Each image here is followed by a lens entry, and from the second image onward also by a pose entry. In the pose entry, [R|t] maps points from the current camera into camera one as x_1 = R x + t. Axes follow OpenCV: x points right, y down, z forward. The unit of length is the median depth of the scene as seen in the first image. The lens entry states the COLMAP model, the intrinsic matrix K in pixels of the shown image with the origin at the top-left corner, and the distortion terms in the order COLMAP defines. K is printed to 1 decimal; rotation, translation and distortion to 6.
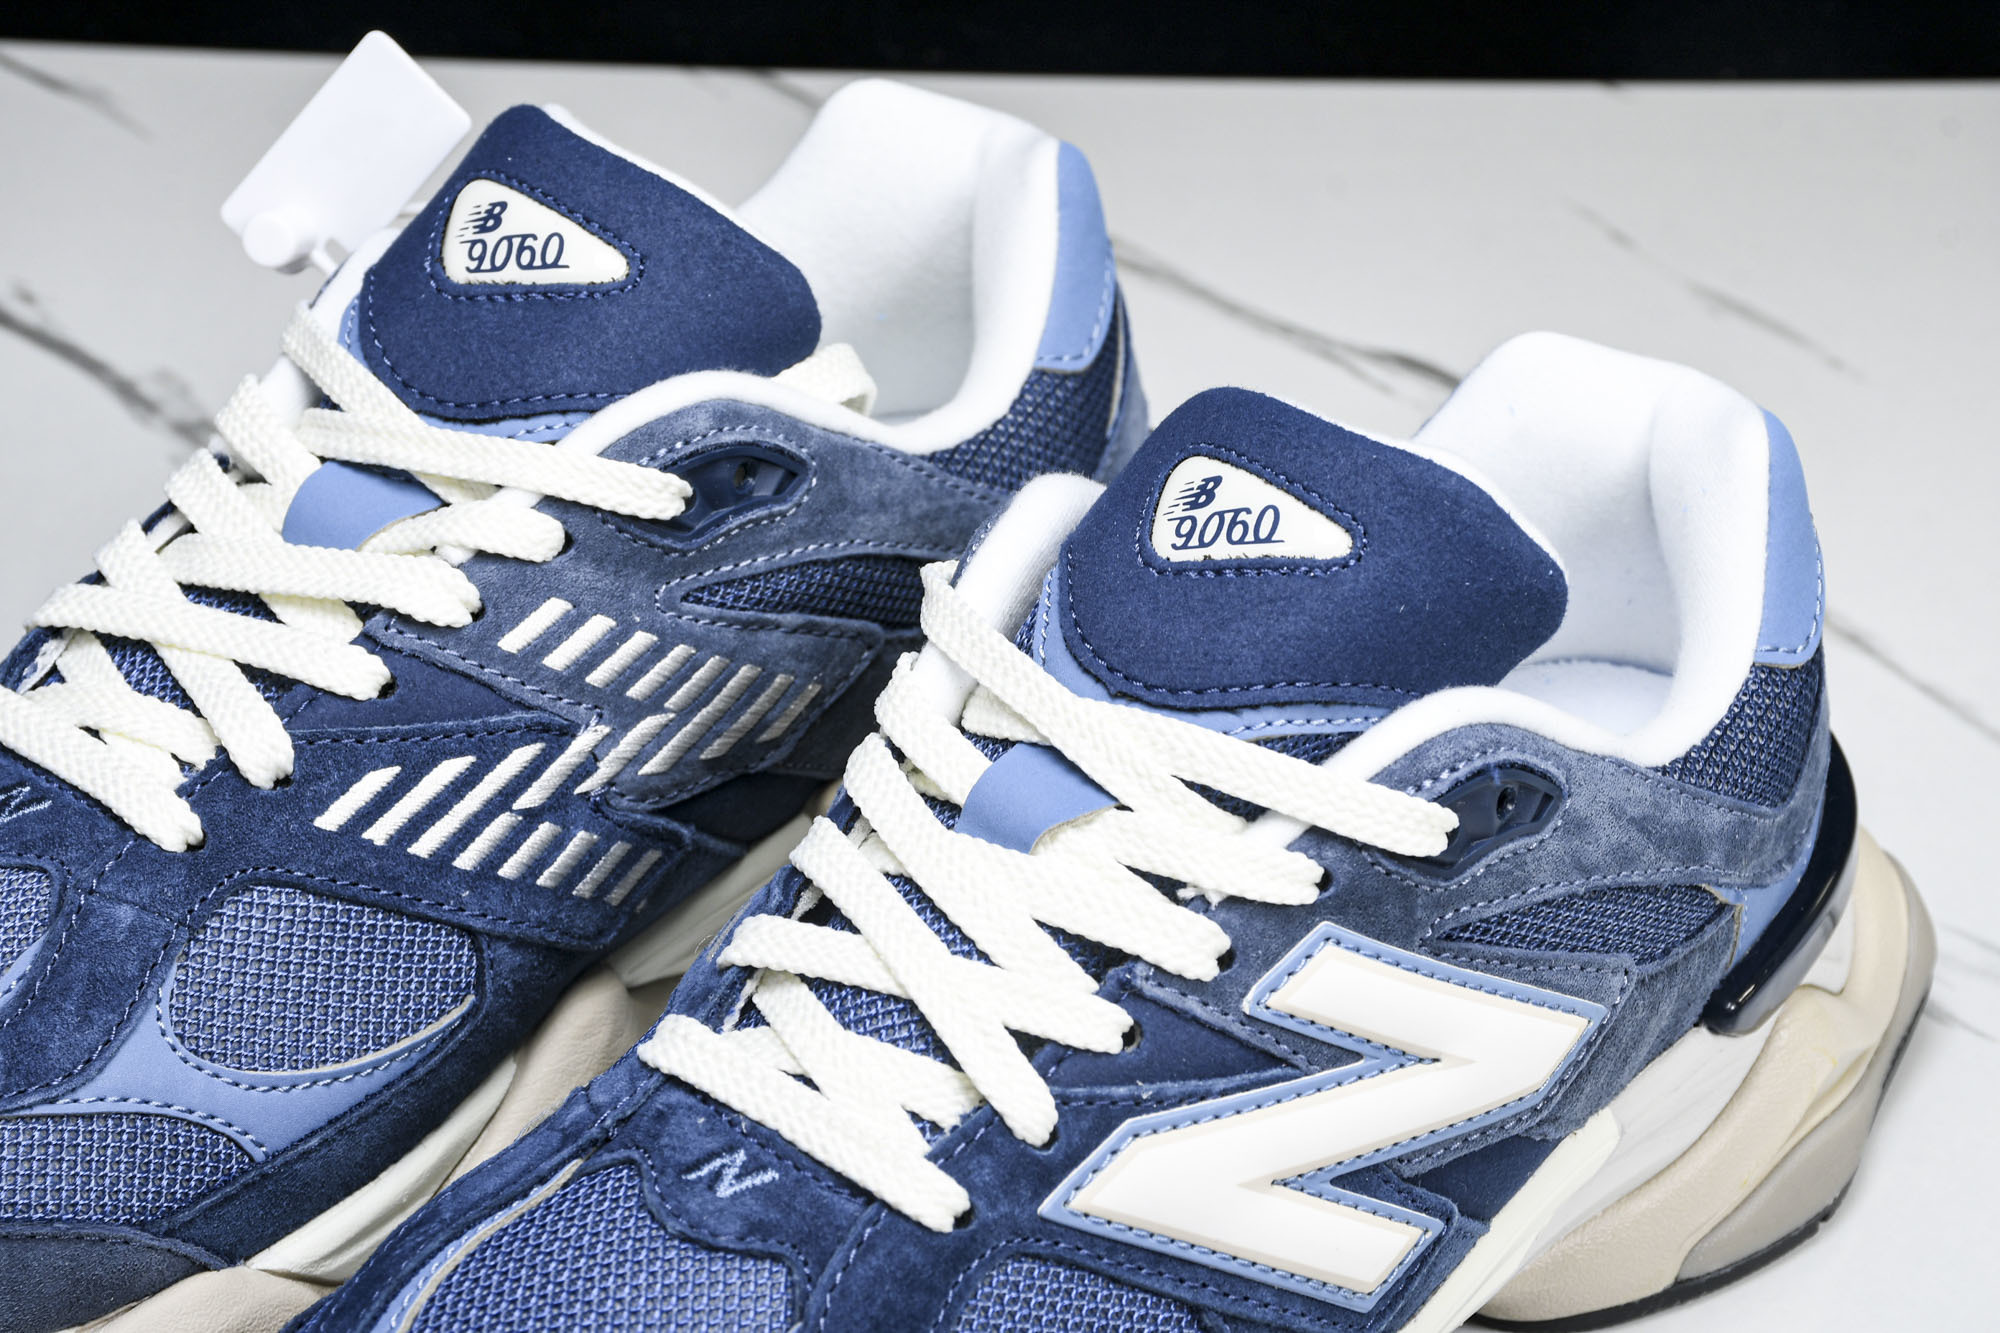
lens RADIAL K [[4674.8, 0, 998.7], [0, 4674.8, 664.4], [0, 0, 1]] dist [0.419142, 0.000000]
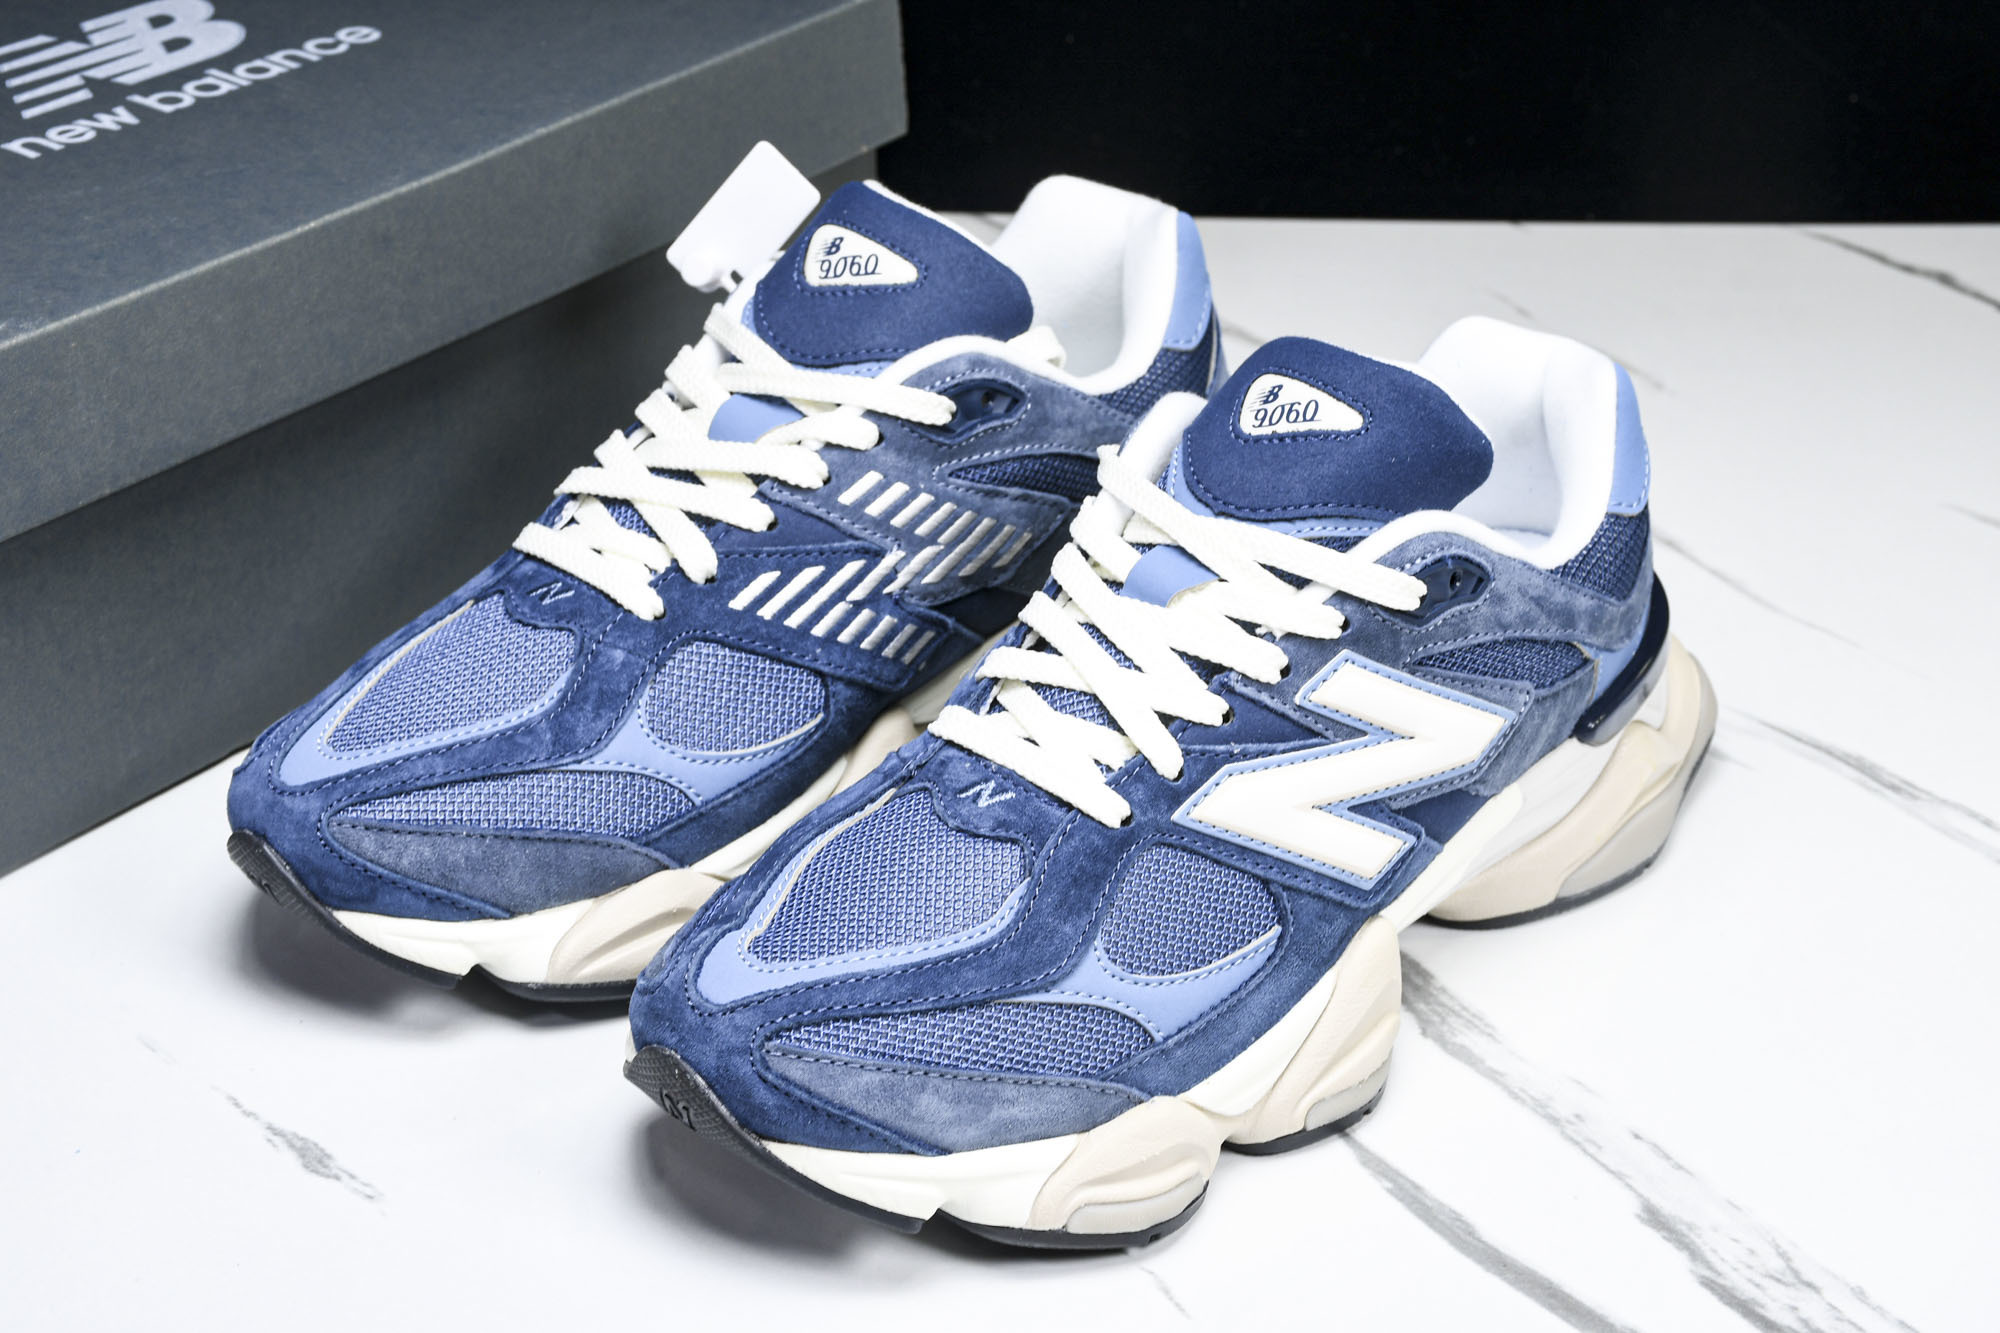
lens RADIAL K [[3216.7, 0, 998.1], [0, 3216.7, 675.4], [0, 0, 1]] dist [0.152448, 0.000000]
pose [[0.999569, 0.003630, -0.029138, -0.018740], [-0.004232, 0.999778, -0.020623, 0.085026], [0.029057, 0.020738, 0.999363, -0.130238]]
